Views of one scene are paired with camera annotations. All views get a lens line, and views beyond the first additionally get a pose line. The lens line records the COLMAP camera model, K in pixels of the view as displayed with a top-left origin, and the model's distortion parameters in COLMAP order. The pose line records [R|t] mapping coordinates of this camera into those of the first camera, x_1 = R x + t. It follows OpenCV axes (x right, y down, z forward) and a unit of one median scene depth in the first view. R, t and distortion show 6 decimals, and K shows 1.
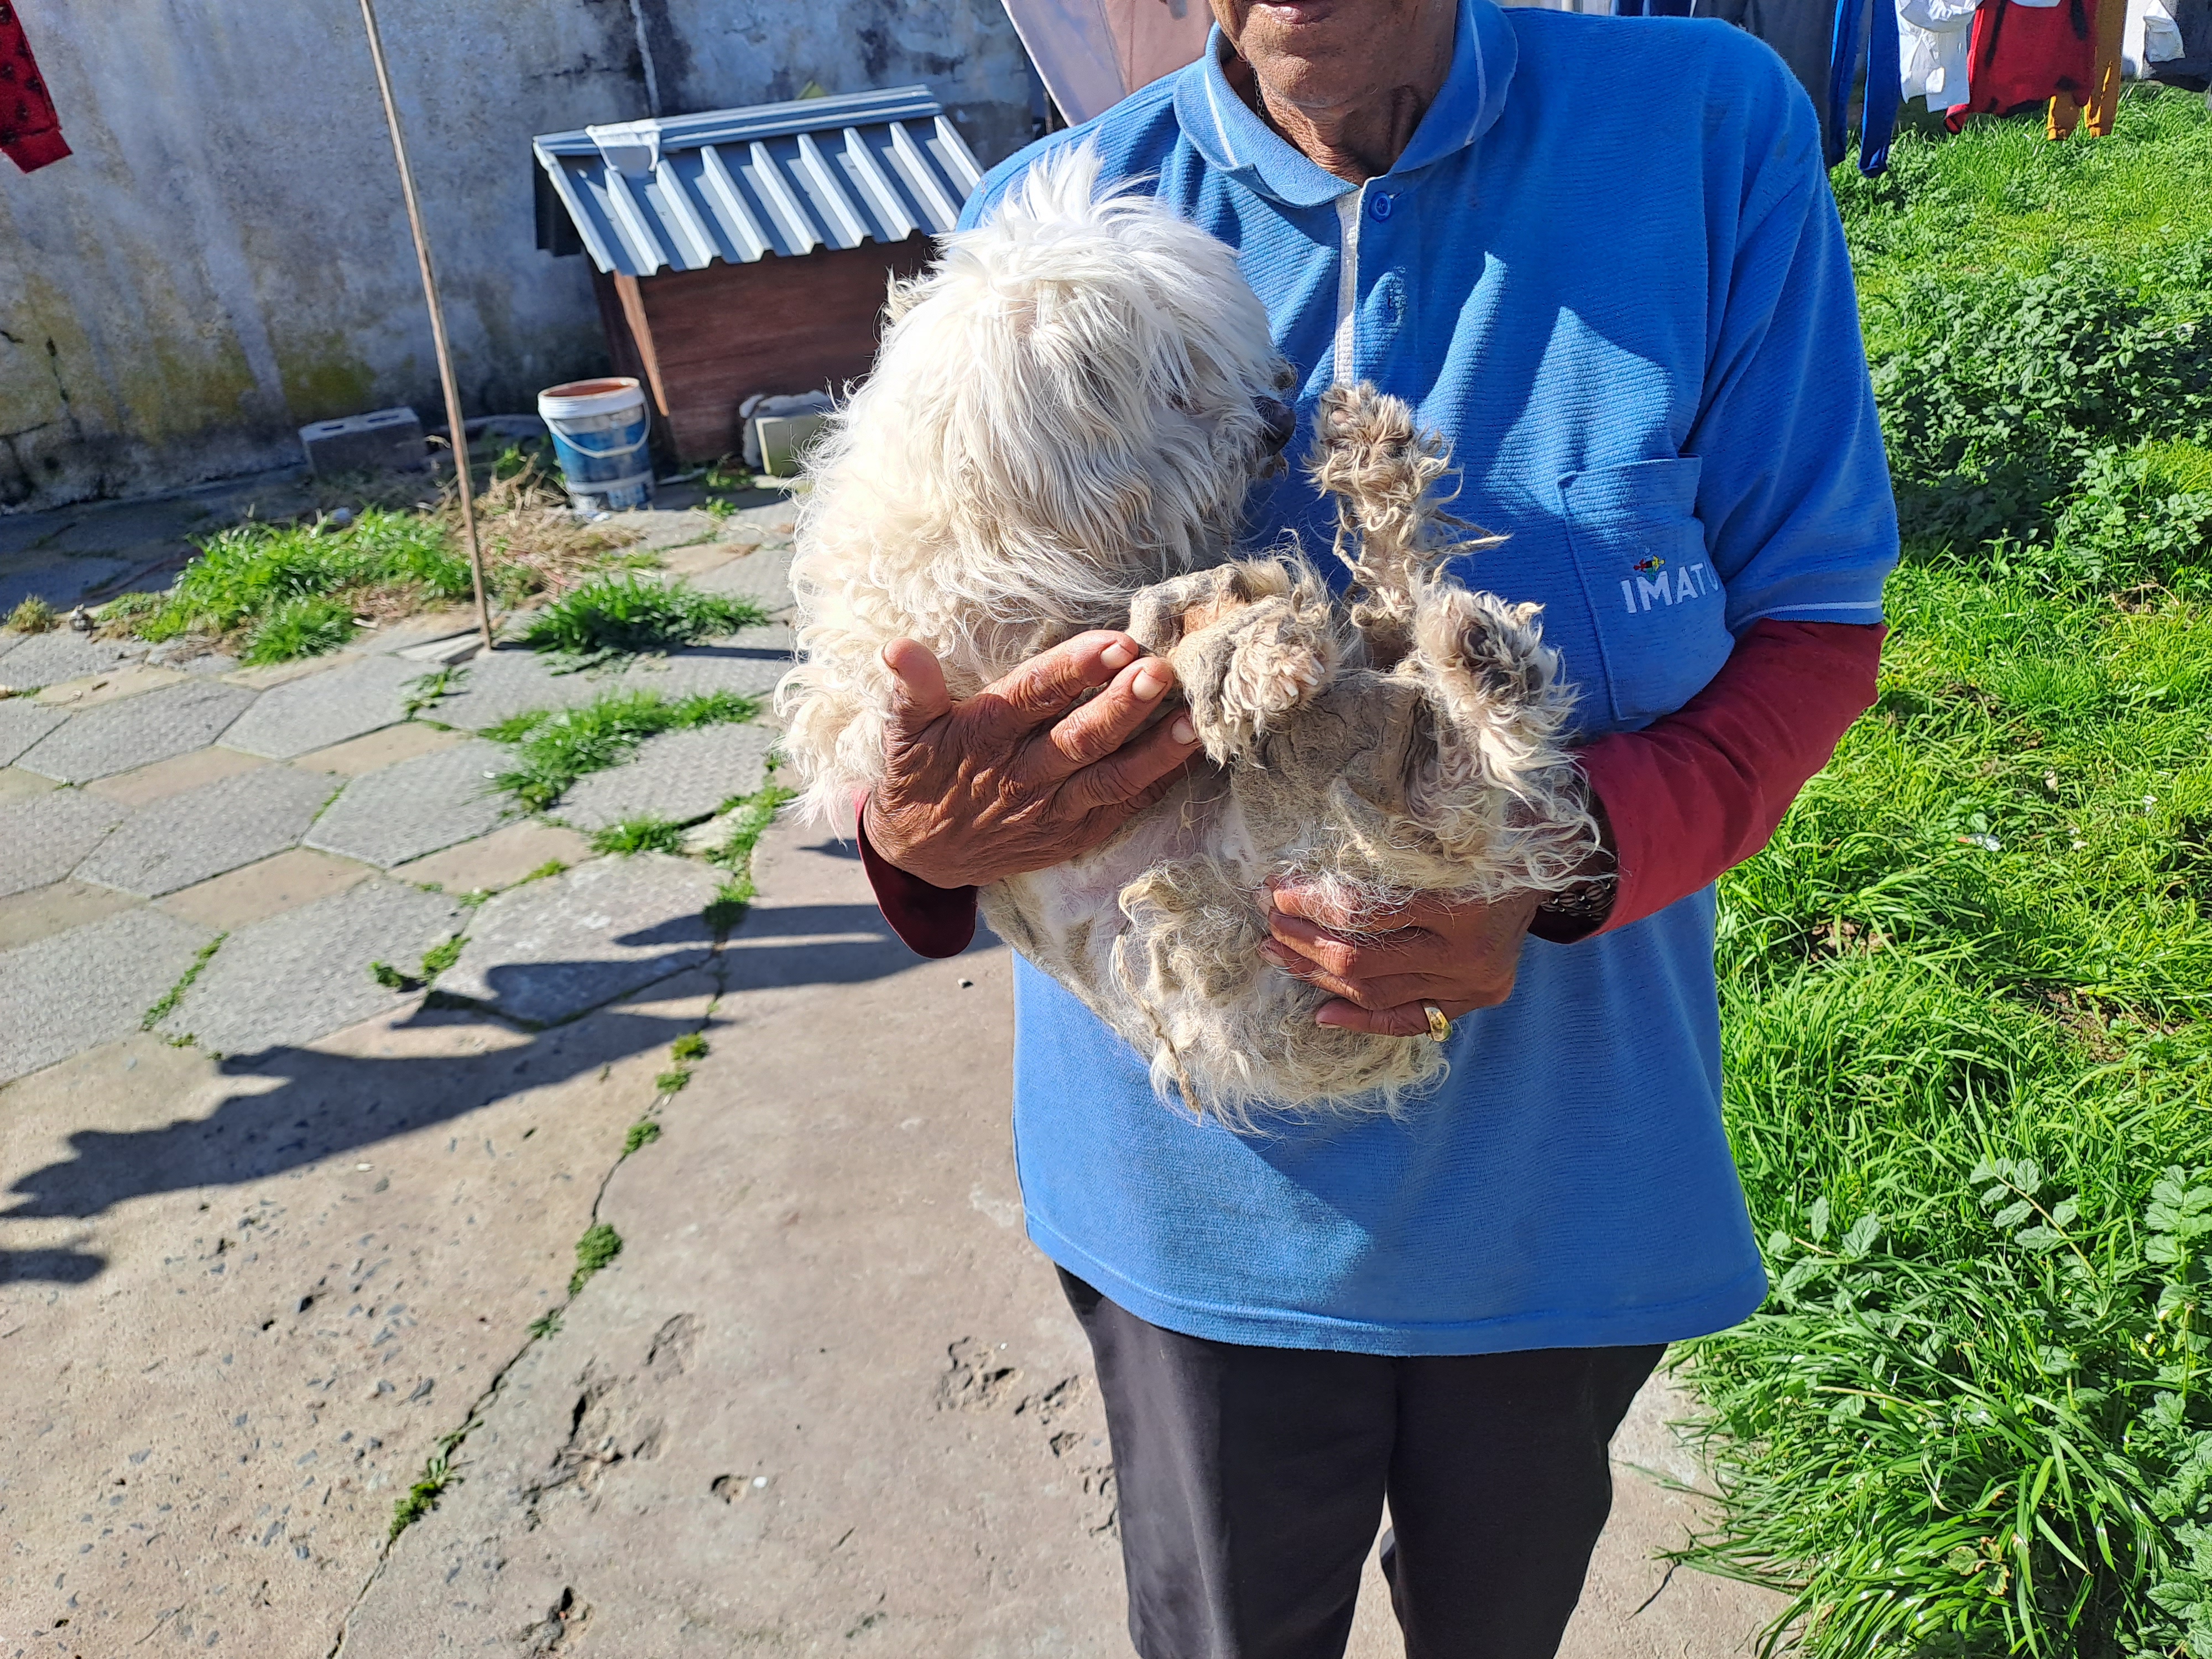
lens RADIAL K [[1659.5, 0, 1121.6], [0, 1659.5, 840.5], [0, 0, 1]] dist [0.063580, -0.062556]
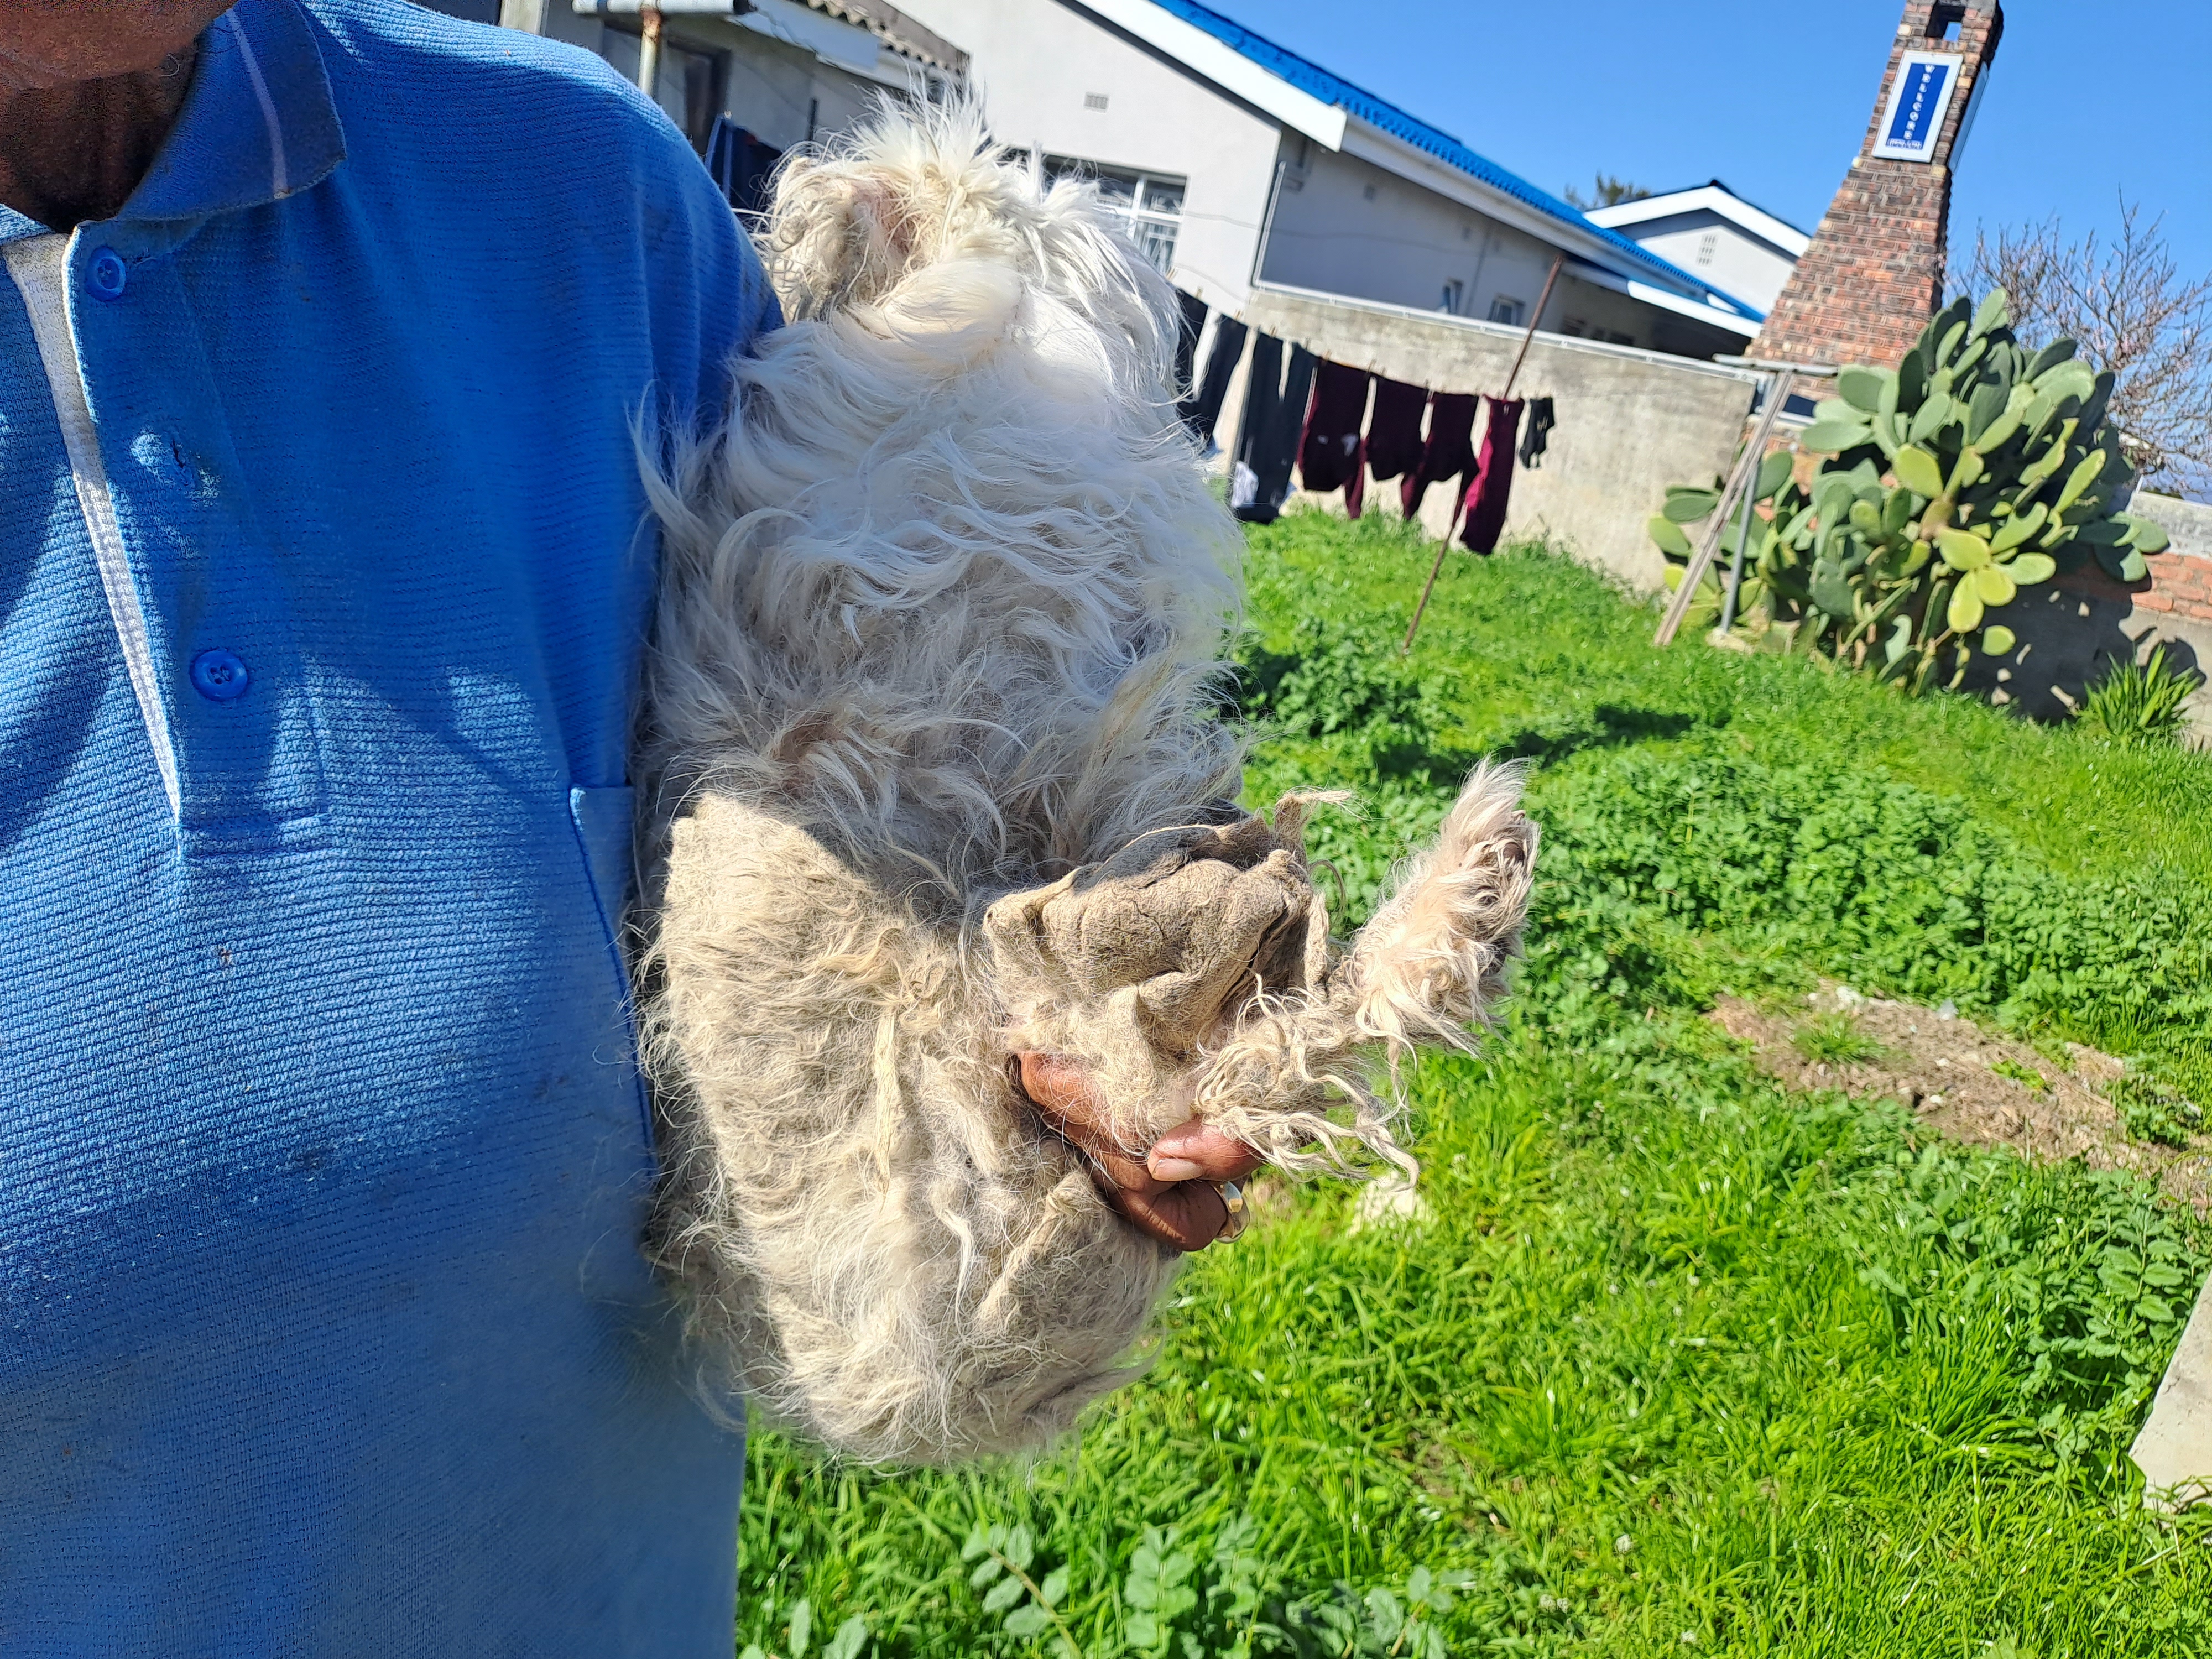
lens RADIAL K [[1659.5, 0, 1114.5], [0, 1659.5, 829.0], [0, 0, 1]] dist [0.063580, -0.062556]
pose [[0.847652, 0.109694, 0.519089, 0.042416], [-0.032993, 0.987398, -0.154781, -0.024831], [-0.529526, 0.114074, 0.840589, 0.100797]]
